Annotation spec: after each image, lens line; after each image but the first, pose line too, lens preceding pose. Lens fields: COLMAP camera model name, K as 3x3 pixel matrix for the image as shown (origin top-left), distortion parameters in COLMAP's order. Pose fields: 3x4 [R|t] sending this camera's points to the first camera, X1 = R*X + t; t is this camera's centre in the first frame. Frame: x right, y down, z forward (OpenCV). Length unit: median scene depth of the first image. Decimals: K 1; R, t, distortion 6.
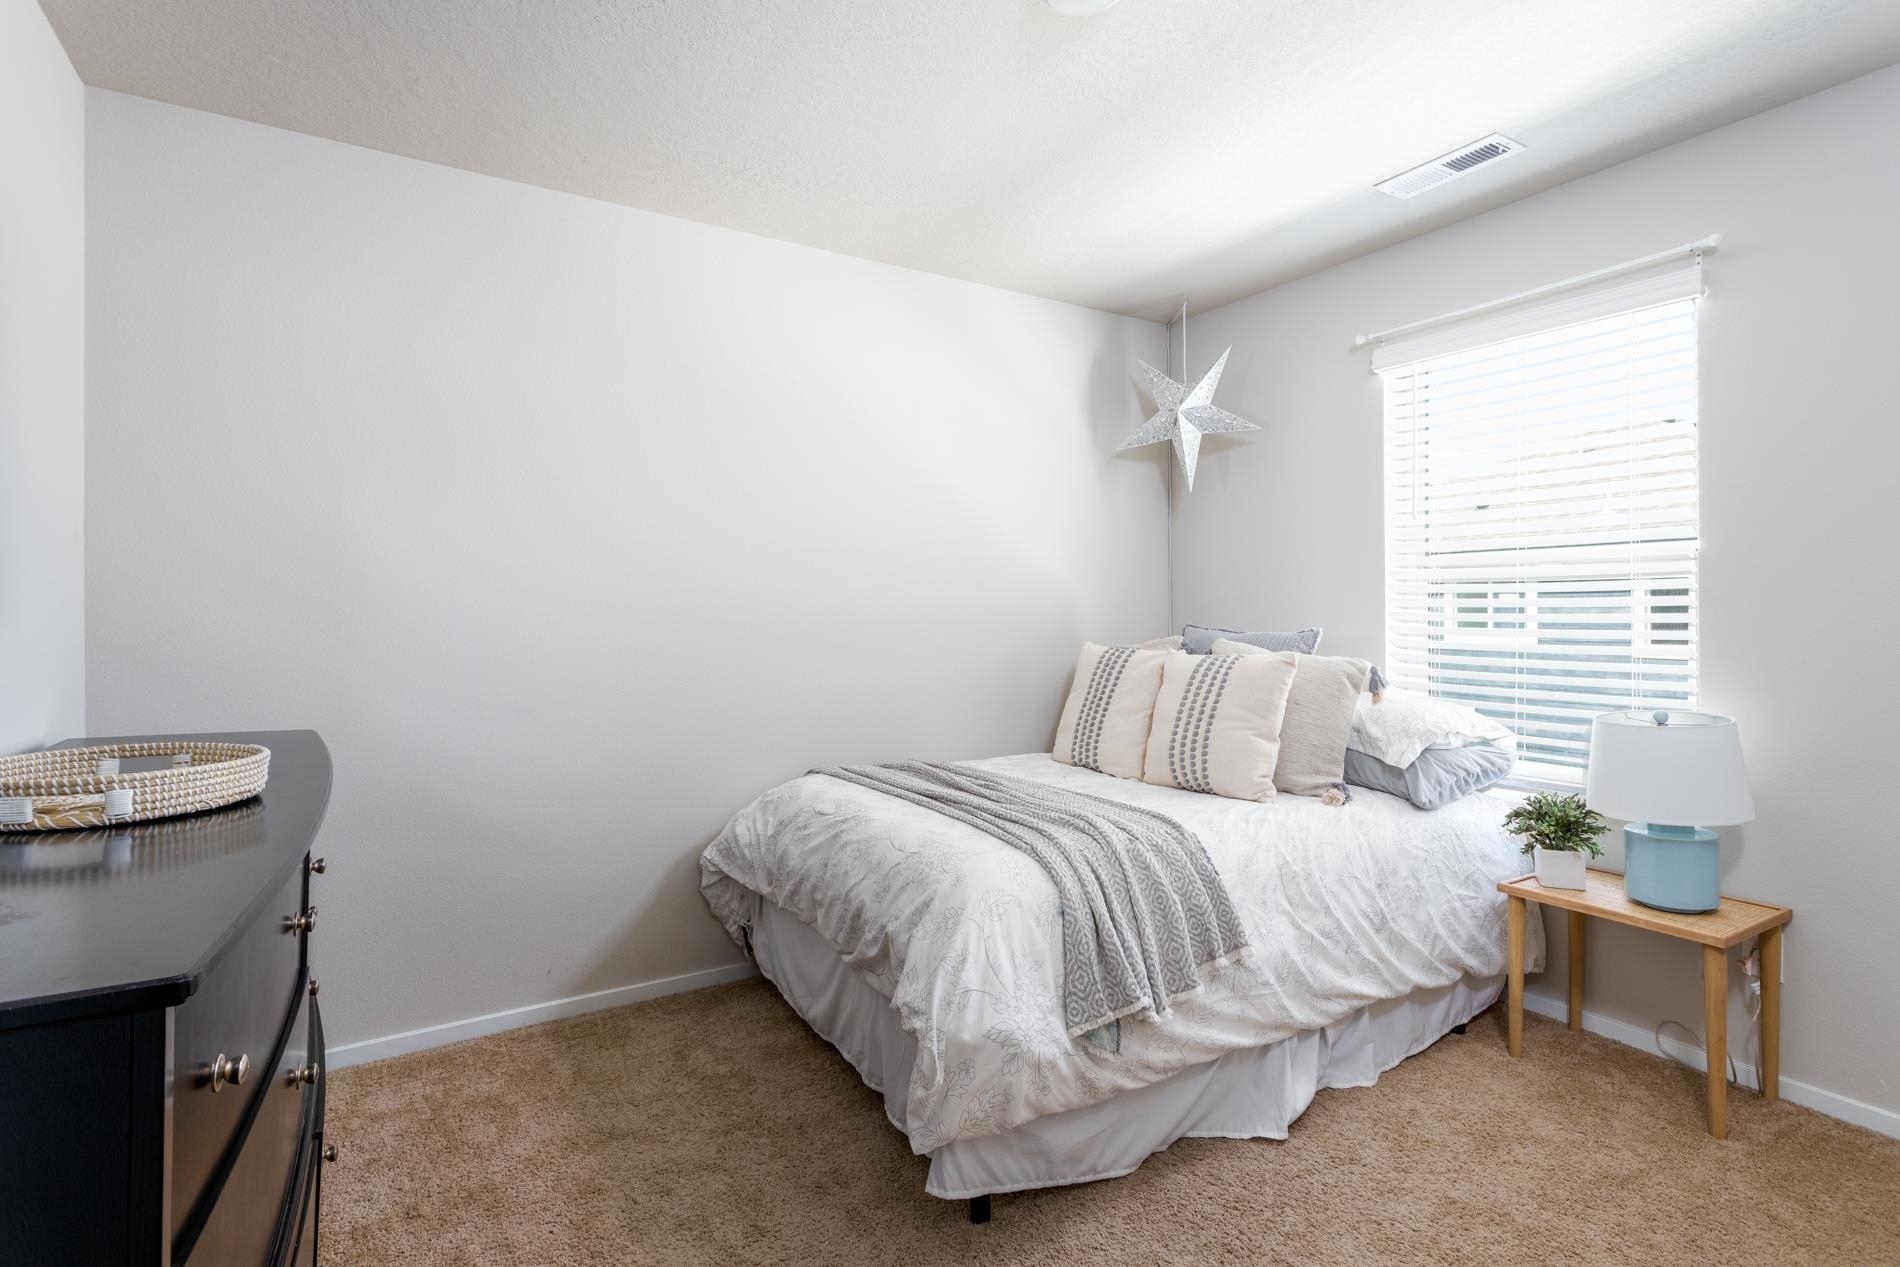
lens RADIAL K [[923.8, 0, 954.2], [0, 923.8, 630.4], [0, 0, 1]] dist [-0.005425, 0.000266]
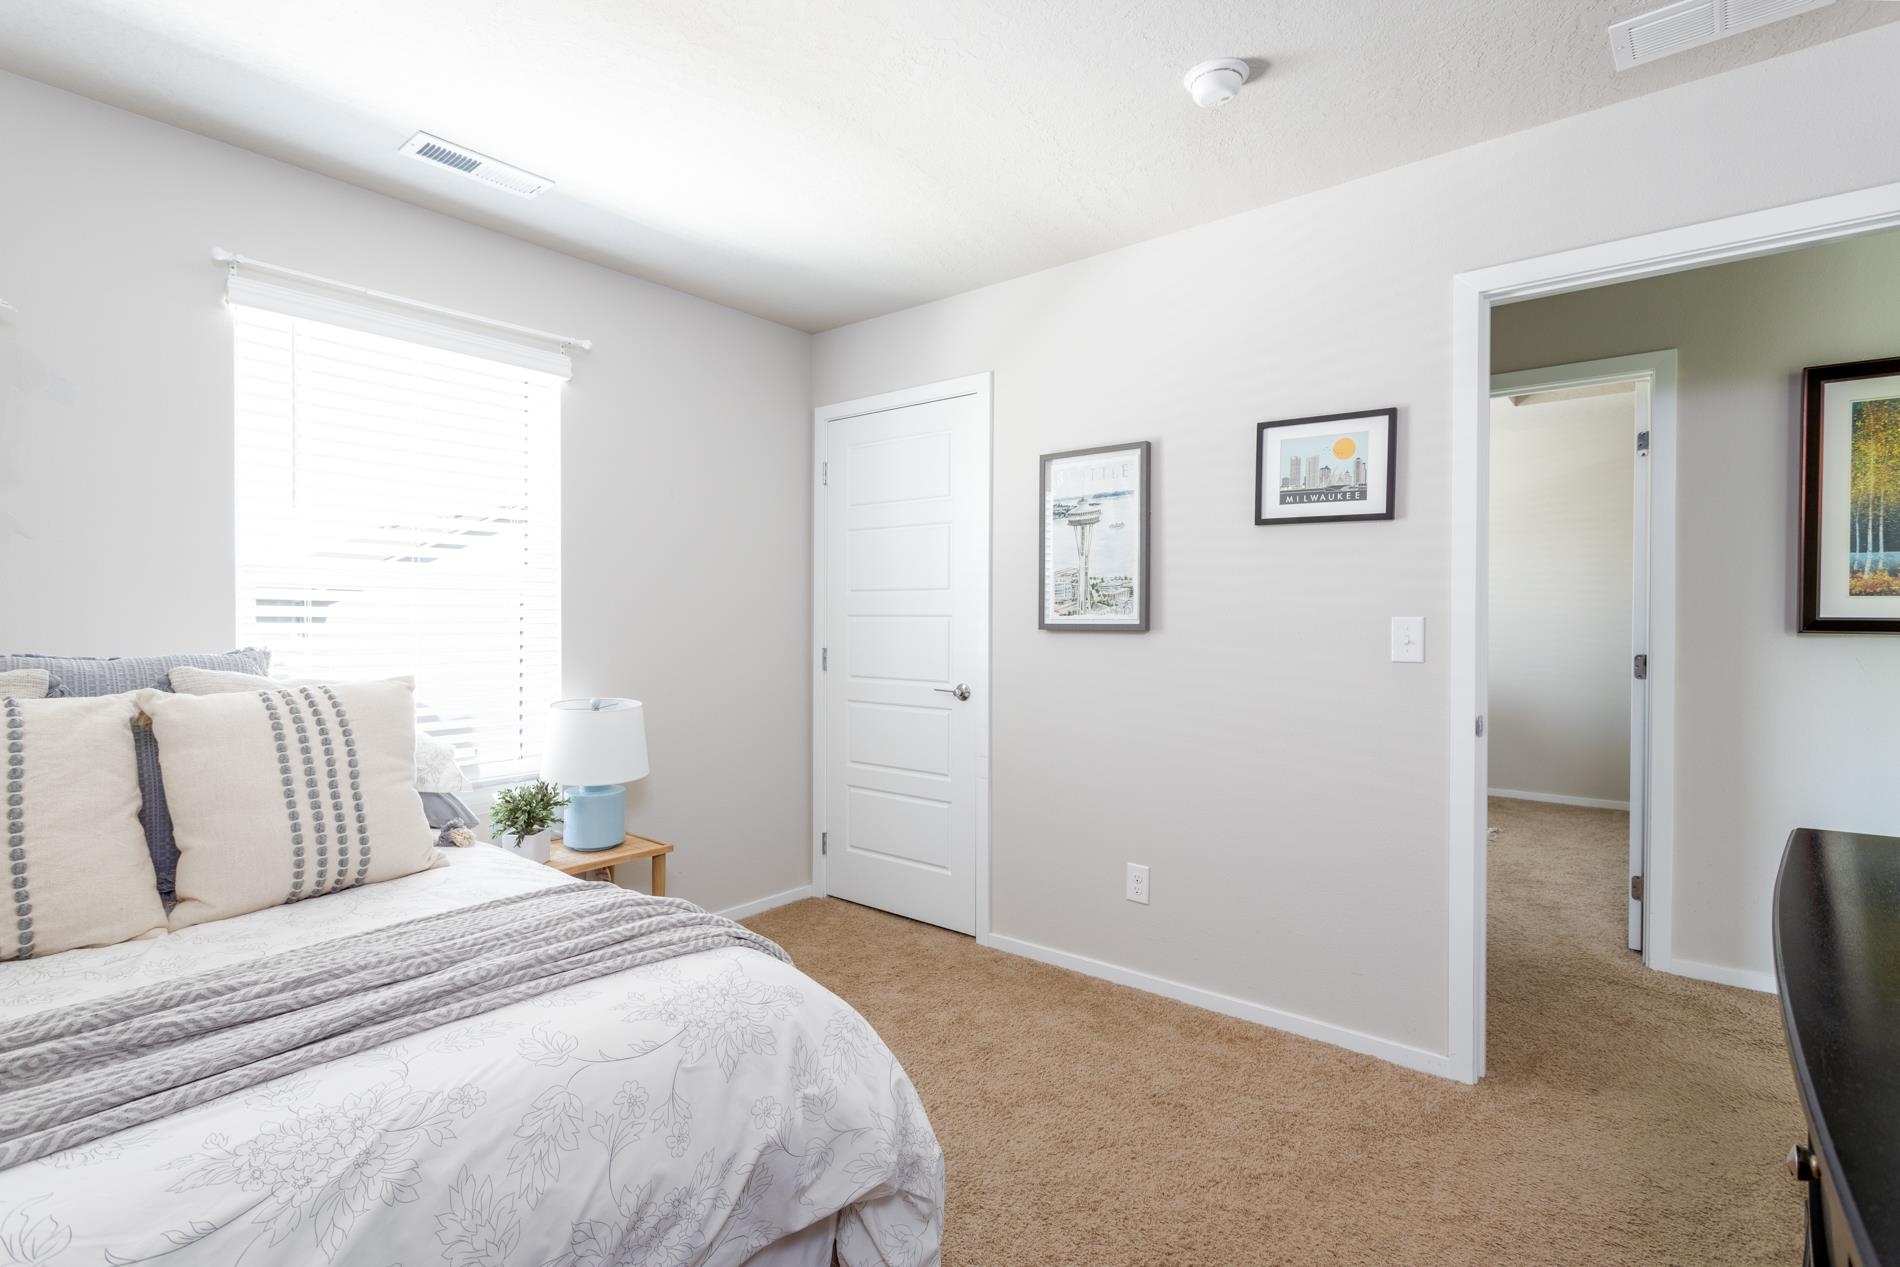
lens RADIAL K [[923.8, 0, 951.9], [0, 923.8, 626.4], [0, 0, 1]] dist [-0.005425, 0.000266]
pose [[-0.345518, -0.003339, 0.938406, -0.517540], [0.015940, 0.999829, 0.009427, -0.016839], [-0.938277, 0.018216, -0.345405, 0.815610]]
